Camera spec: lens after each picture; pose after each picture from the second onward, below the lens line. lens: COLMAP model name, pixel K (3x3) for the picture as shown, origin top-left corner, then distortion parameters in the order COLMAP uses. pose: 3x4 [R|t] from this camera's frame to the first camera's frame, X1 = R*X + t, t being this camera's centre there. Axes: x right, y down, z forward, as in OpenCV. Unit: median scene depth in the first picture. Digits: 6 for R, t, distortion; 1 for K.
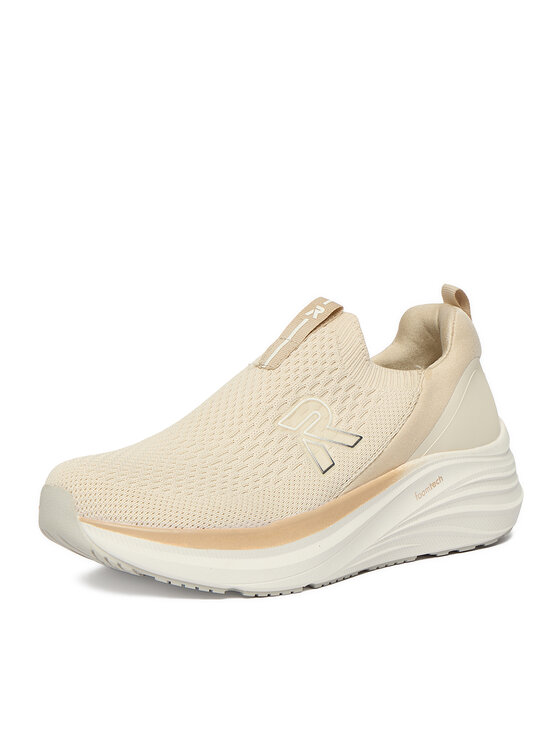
lens RADIAL K [[2172.5, 0, 280.0], [0, 2172.5, 373.0], [0, 0, 1]] dist [-0.058514, -0.480317]
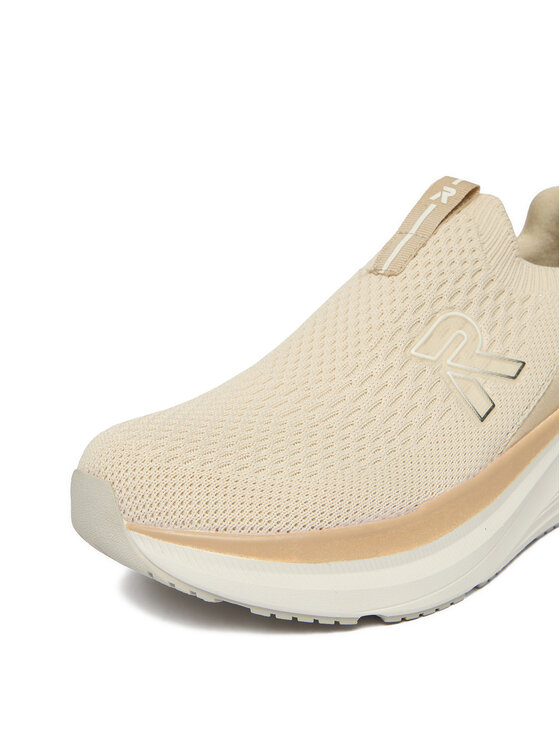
lens RADIAL K [[956.2, 0, 280.0], [0, 956.2, 373.0], [0, 0, 1]] dist [-0.000686, -0.006578]
pose [[0.998425, -0.052030, -0.020971, -0.037109], [0.053840, 0.993748, 0.097809, -0.002561], [0.015751, -0.098784, 0.994984, 0.687240]]
